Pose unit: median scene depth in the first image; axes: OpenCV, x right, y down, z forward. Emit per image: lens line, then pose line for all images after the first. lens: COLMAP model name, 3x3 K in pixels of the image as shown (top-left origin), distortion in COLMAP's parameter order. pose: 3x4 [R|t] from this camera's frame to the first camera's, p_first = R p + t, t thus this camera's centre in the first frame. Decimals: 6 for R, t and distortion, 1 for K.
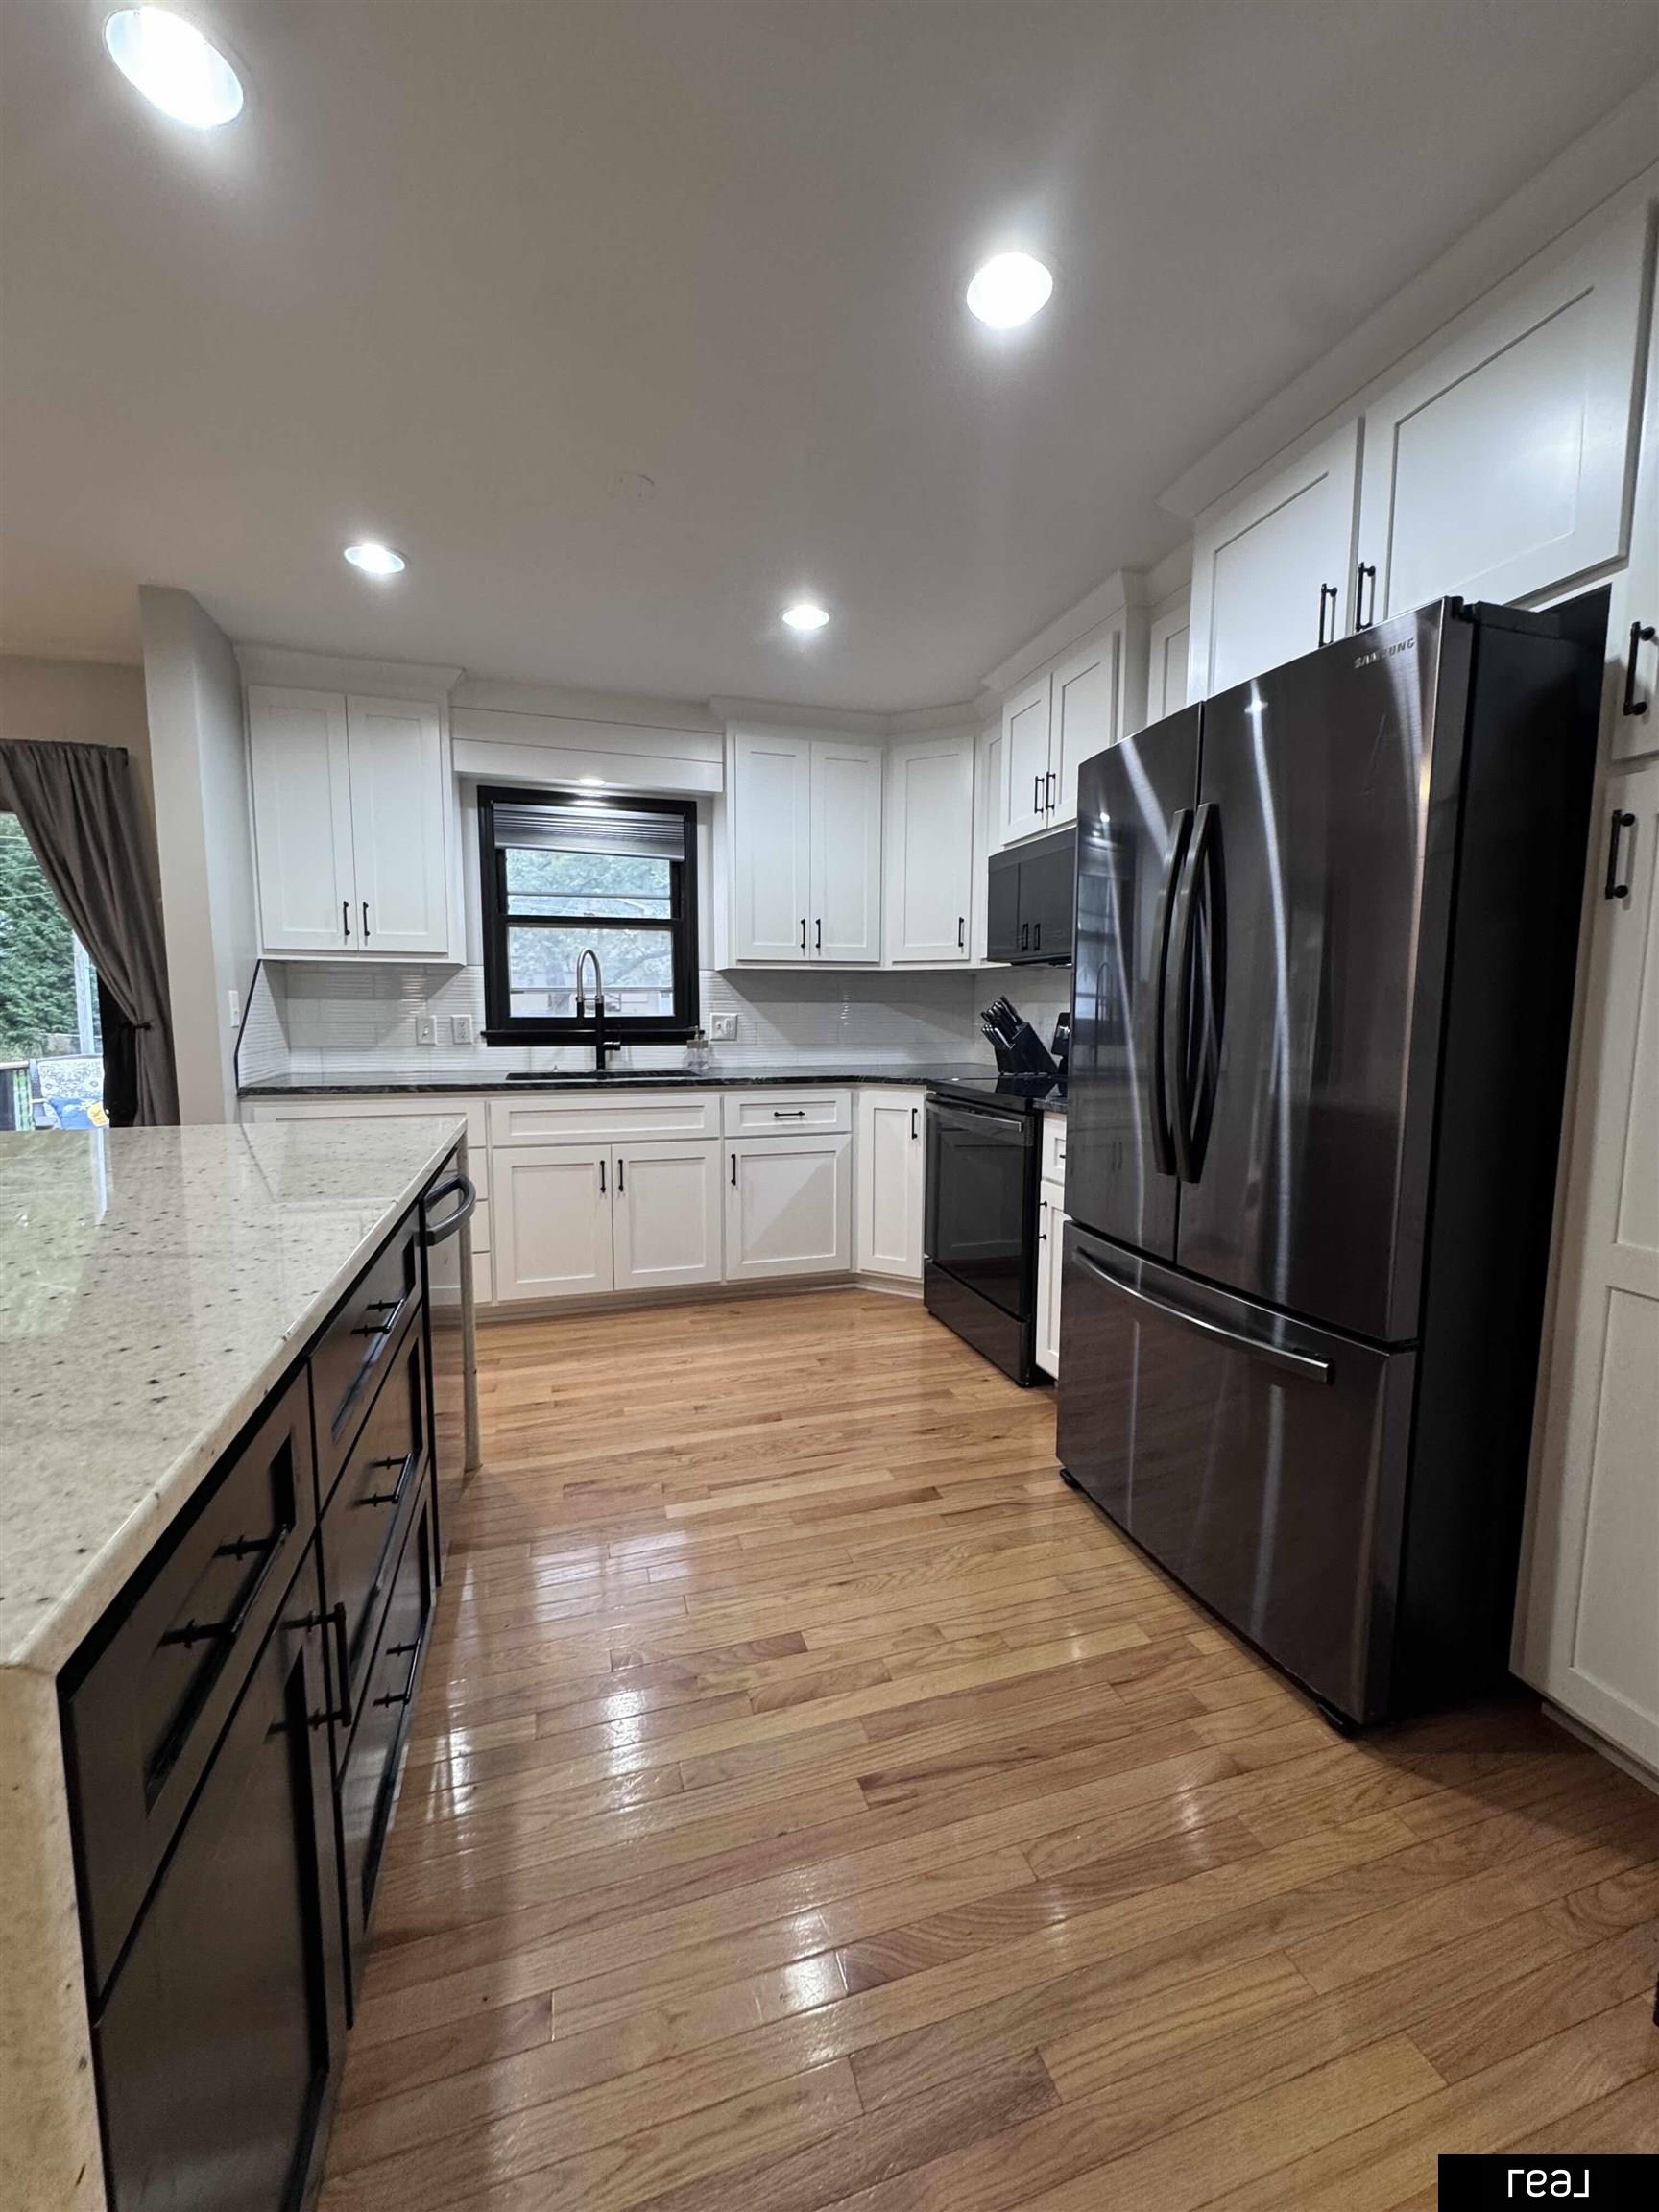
lens RADIAL K [[881.1, 0, 829.4], [0, 881.1, 1103.8], [0, 0, 1]] dist [-0.003670, 0.000740]
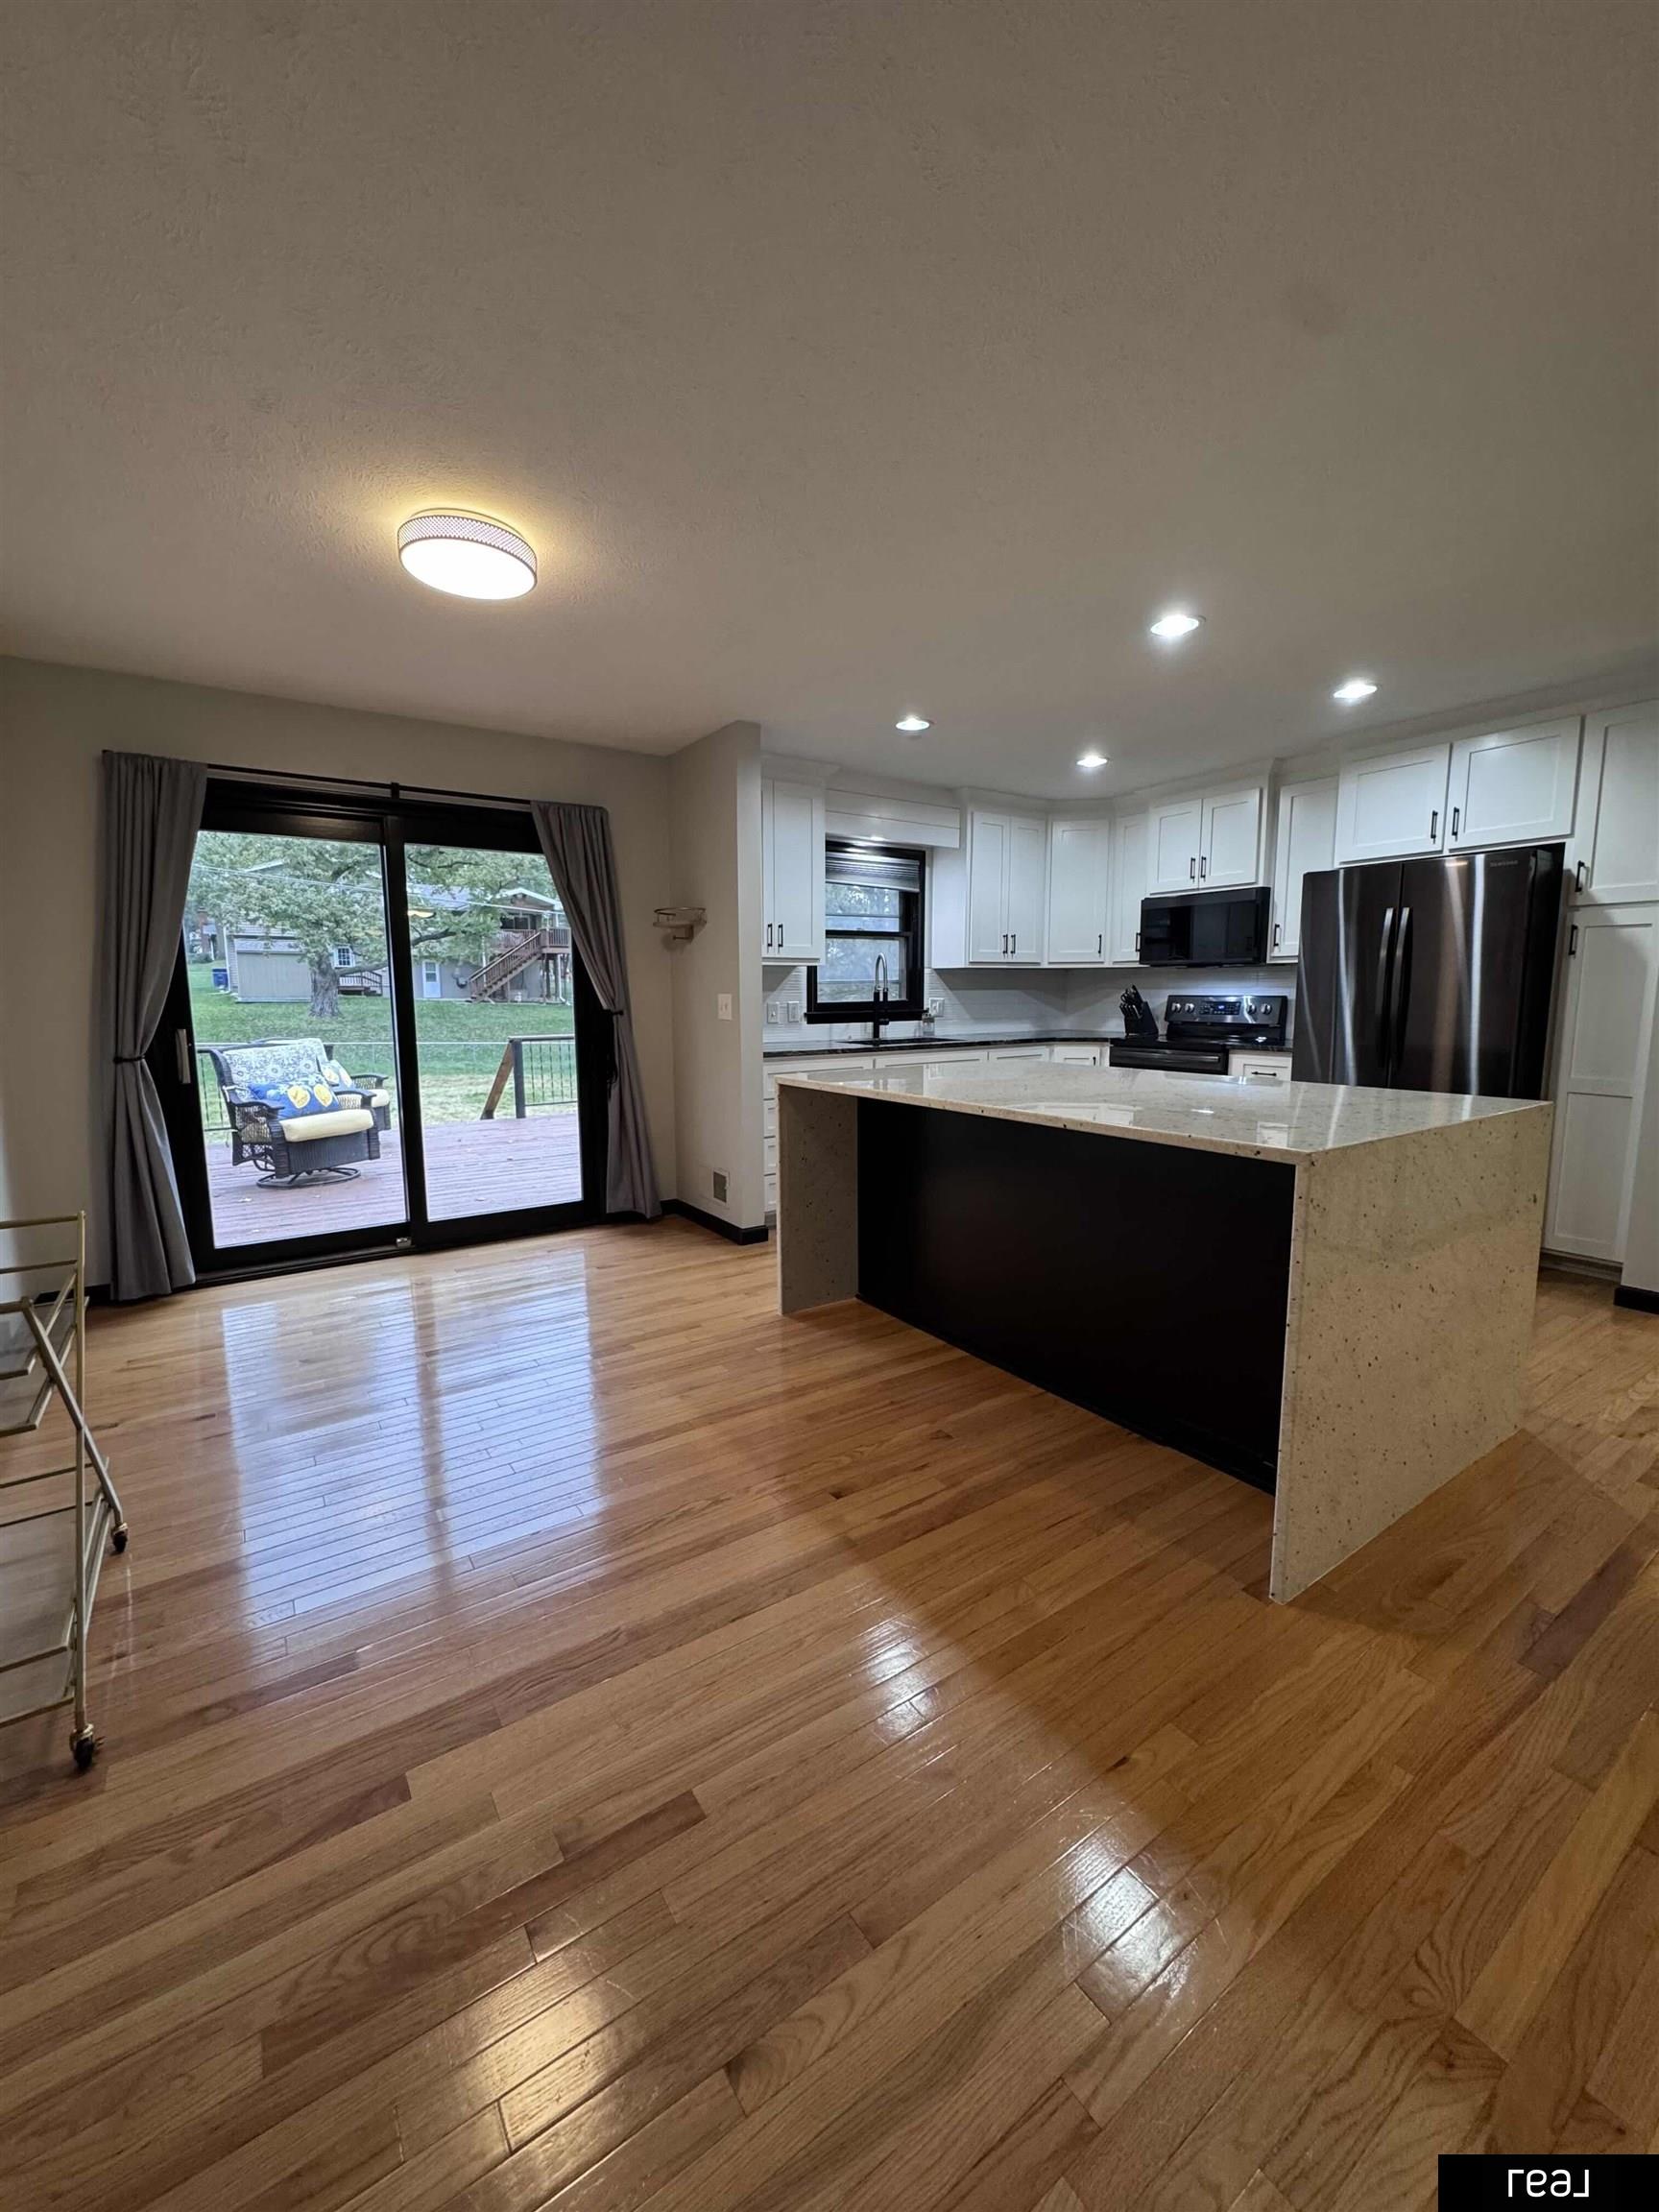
lens RADIAL K [[881.1, 0, 827.9], [0, 881.1, 1105.7], [0, 0, 1]] dist [-0.003670, 0.000740]
pose [[0.956412, -0.047150, 0.288190, -0.803961], [0.040709, 0.998770, 0.028307, 0.028451], [-0.289170, -0.015342, 0.957155, -0.371880]]
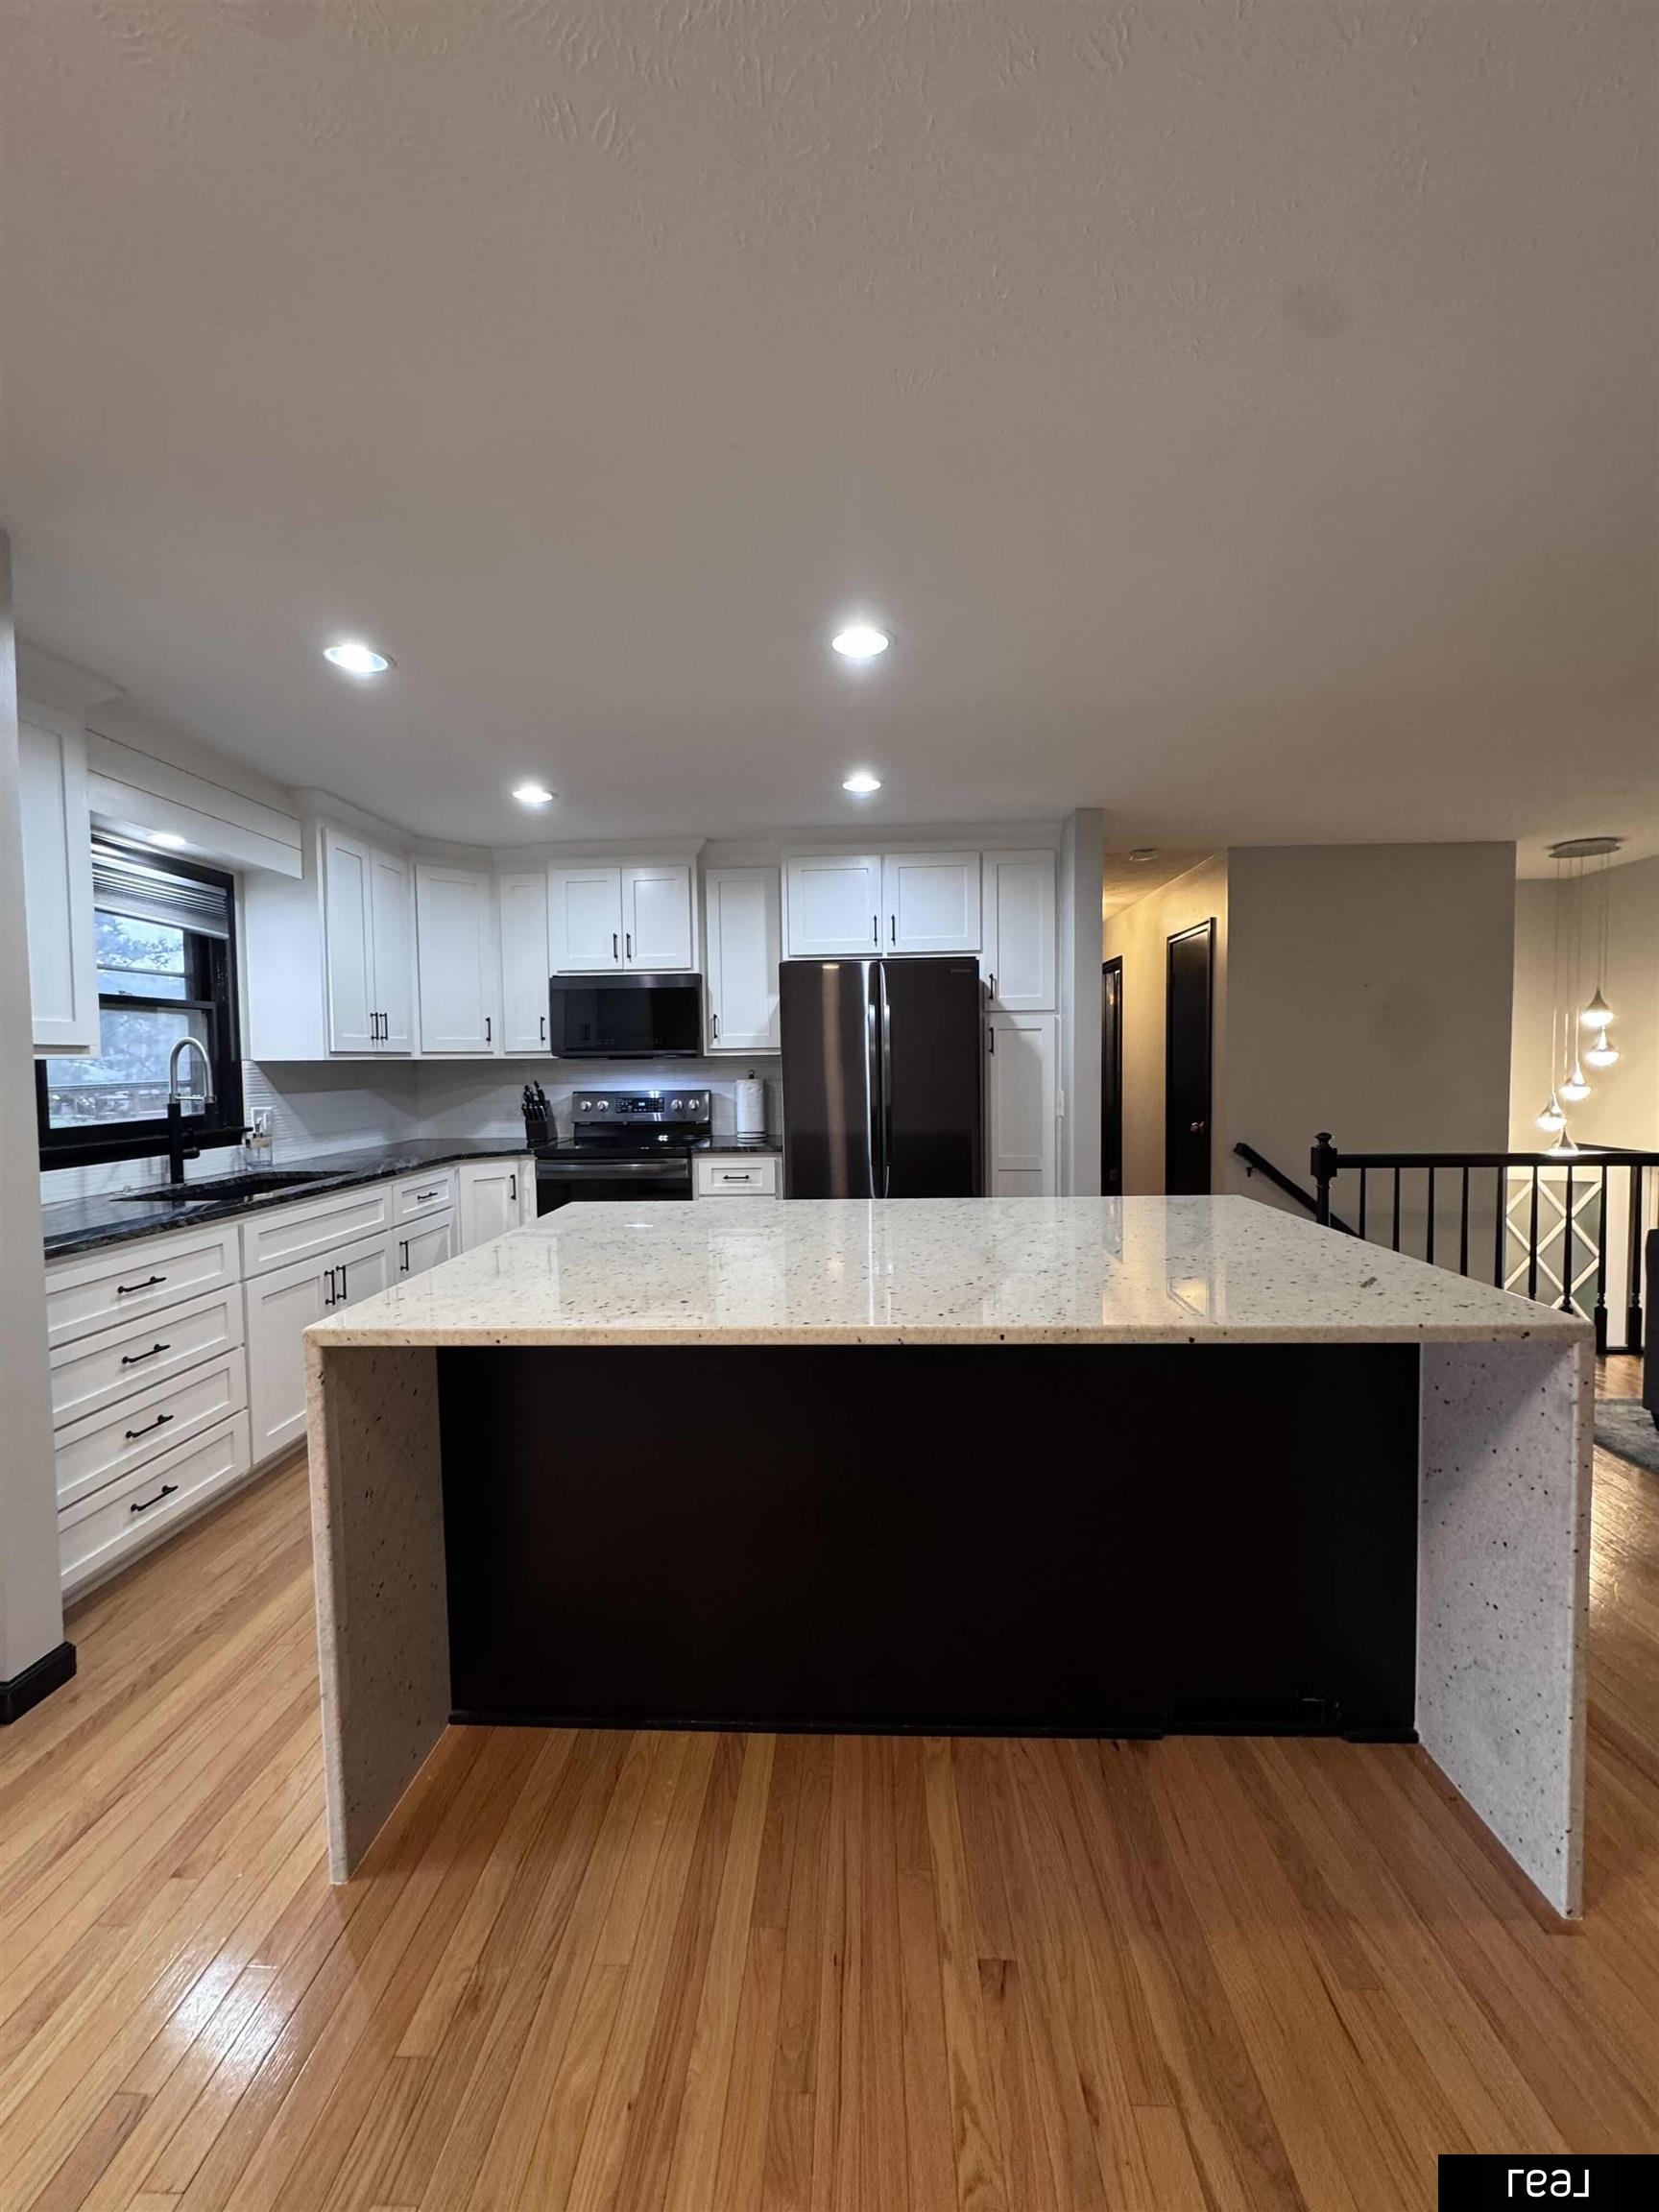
lens RADIAL K [[881.1, 0, 823.4], [0, 881.1, 1105.4], [0, 0, 1]] dist [-0.003670, 0.000740]
pose [[0.338886, -0.055583, 0.939184, -0.874501], [0.117849, 0.992899, 0.016238, -0.057378], [-0.933417, 0.105179, 0.343030, 0.166371]]
